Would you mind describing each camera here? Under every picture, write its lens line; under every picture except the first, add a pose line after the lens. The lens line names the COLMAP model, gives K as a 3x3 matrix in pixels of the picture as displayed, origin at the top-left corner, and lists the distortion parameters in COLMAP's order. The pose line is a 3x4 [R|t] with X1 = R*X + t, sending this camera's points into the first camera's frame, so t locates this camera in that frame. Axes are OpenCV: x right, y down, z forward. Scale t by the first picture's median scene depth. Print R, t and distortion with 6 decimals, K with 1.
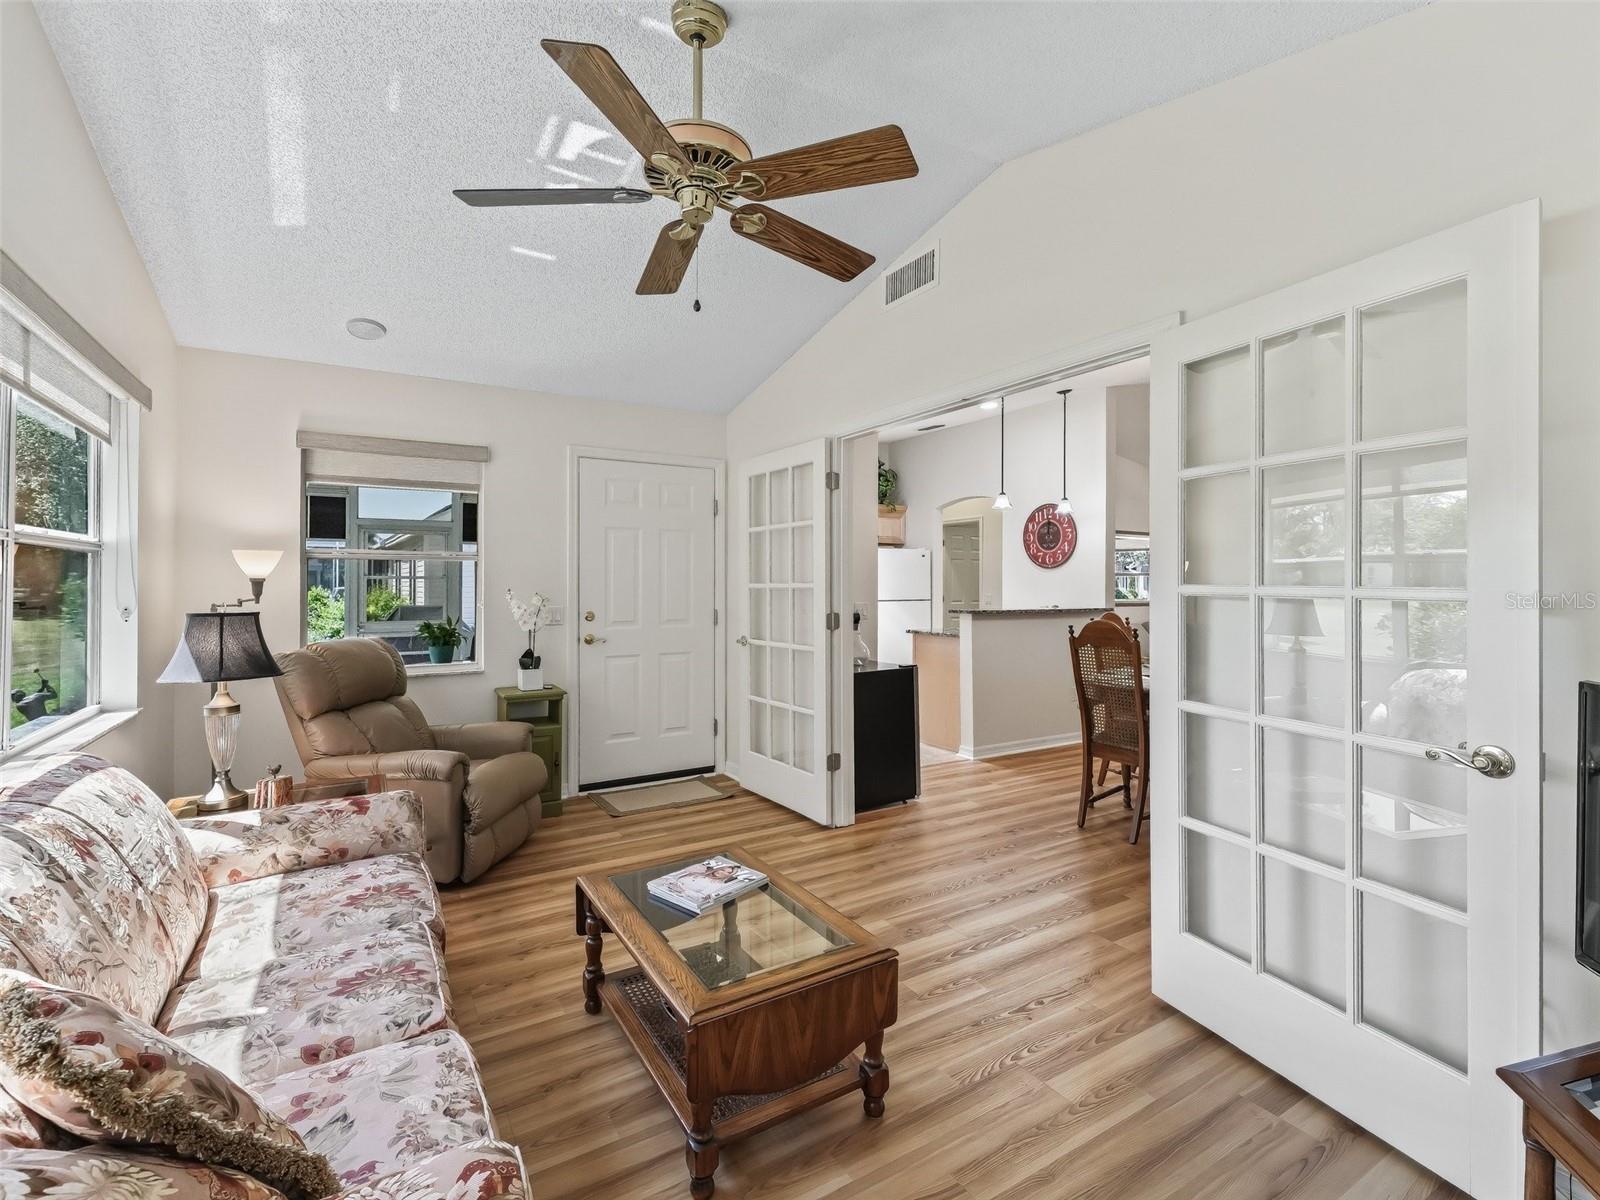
lens RADIAL K [[734.6, 0, 800.8], [0, 734.6, 577.7], [0, 0, 1]] dist [0.002982, 0.000128]
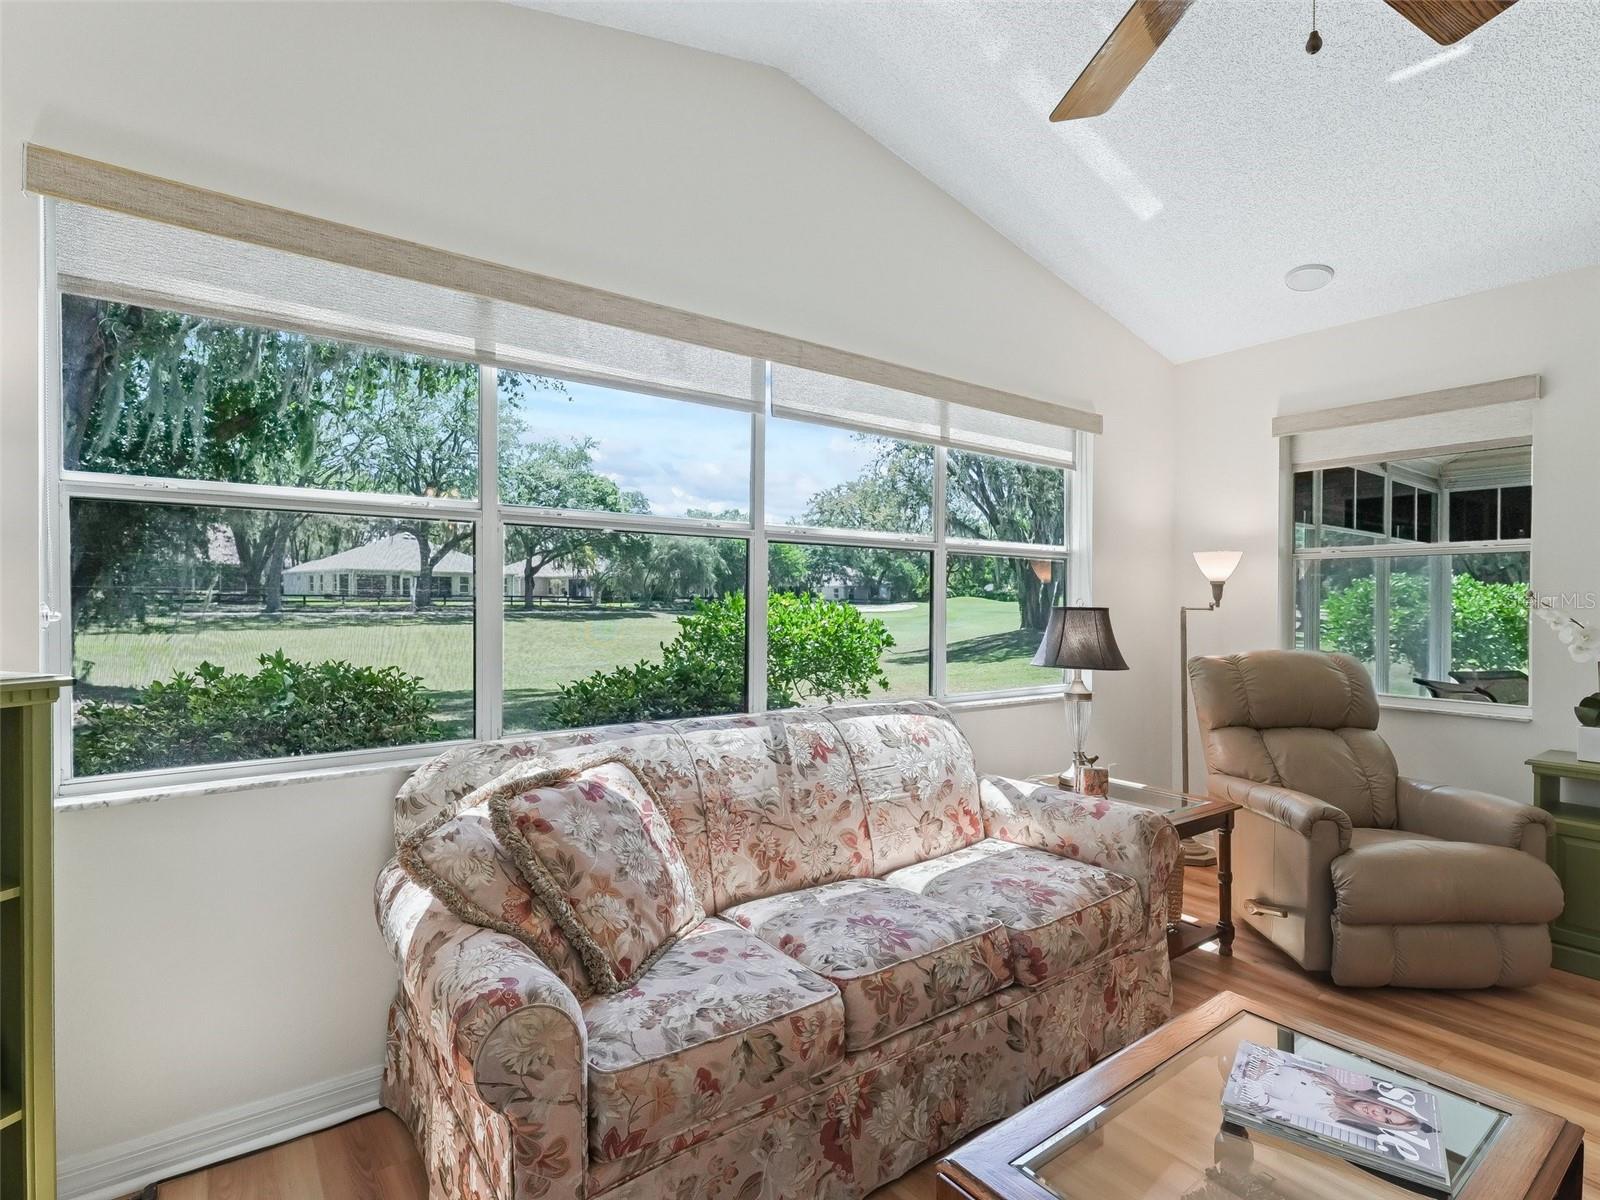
lens RADIAL K [[797.9, 0, 795.0], [0, 797.9, 605.9], [0, 0, 1]] dist [0.004431, -0.001549]
pose [[0.096977, 0.005713, -0.995270, 0.410474], [-0.004397, 0.999976, 0.005311, 0.047837], [0.995277, 0.003861, 0.097000, 0.545733]]
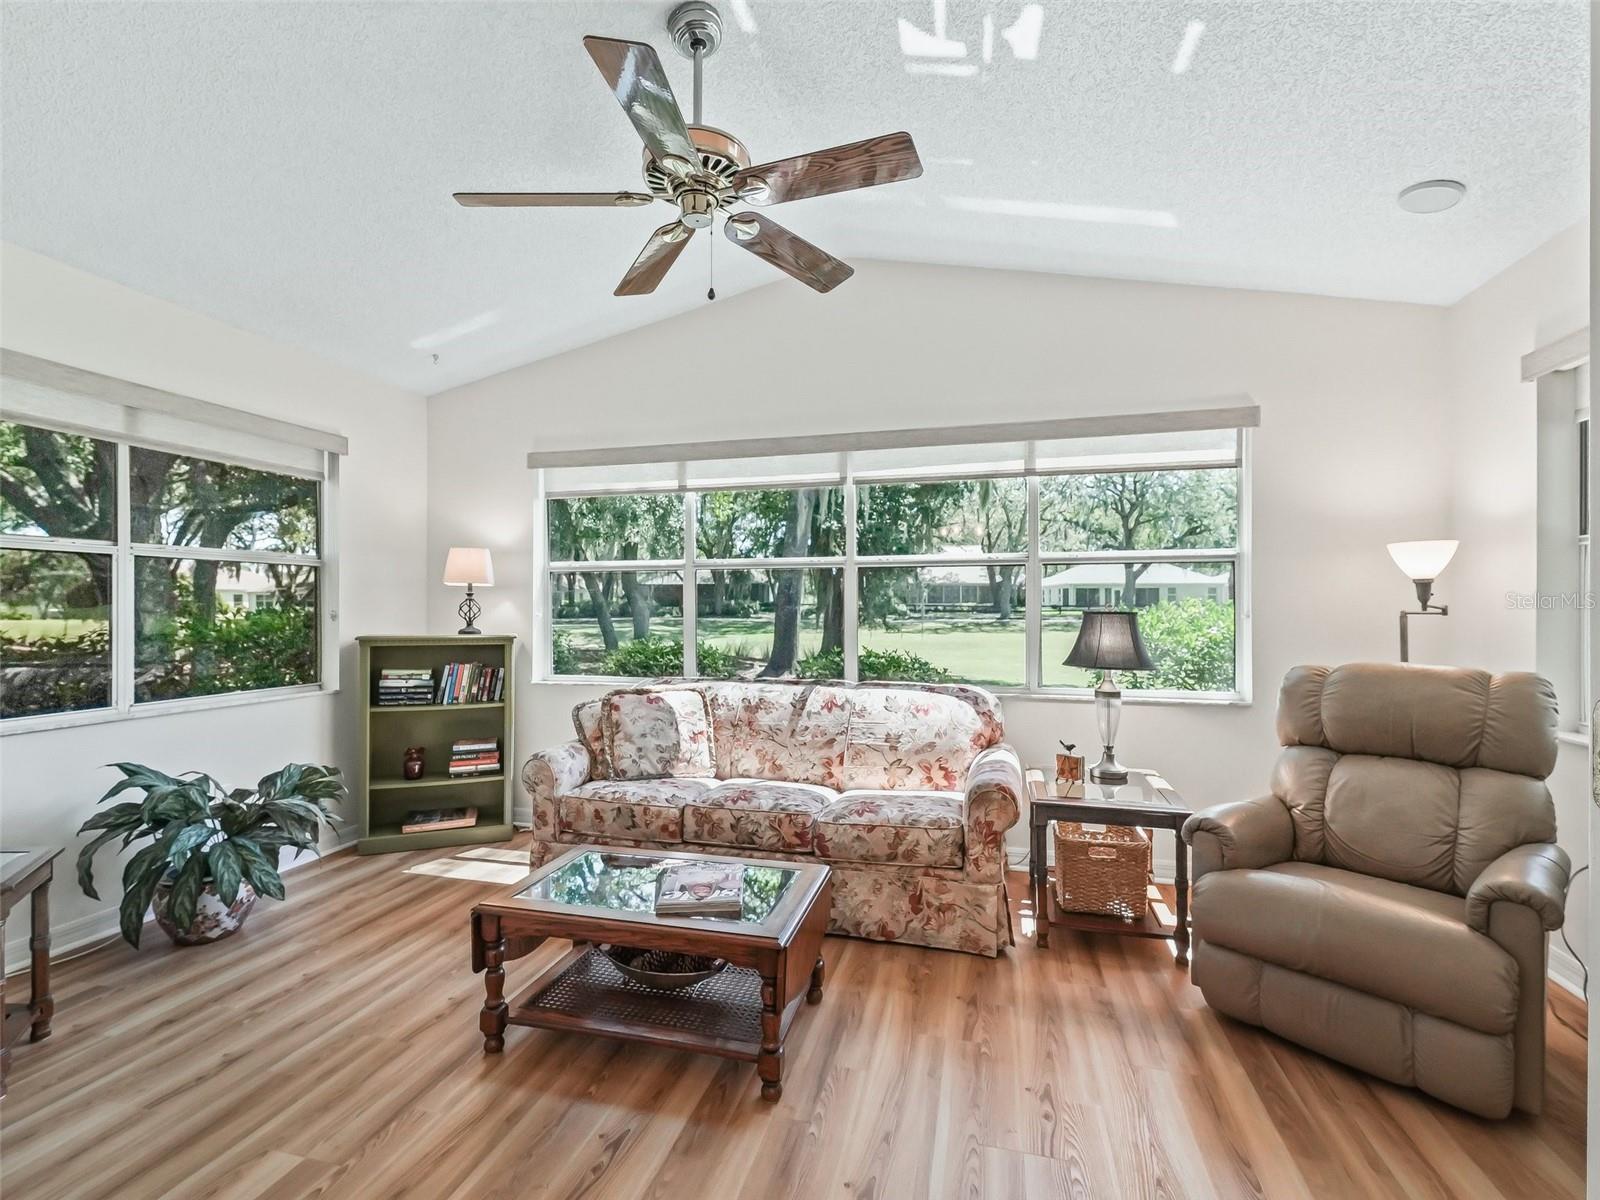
lens RADIAL K [[734.6, 0, 800.7], [0, 734.6, 608.3], [0, 0, 1]] dist [0.002982, 0.000128]
pose [[-0.719674, 0.000400, -0.694312, 0.447211], [0.002932, 0.999993, -0.002463, 0.051311], [0.694306, -0.003808, -0.719670, 1.762646]]
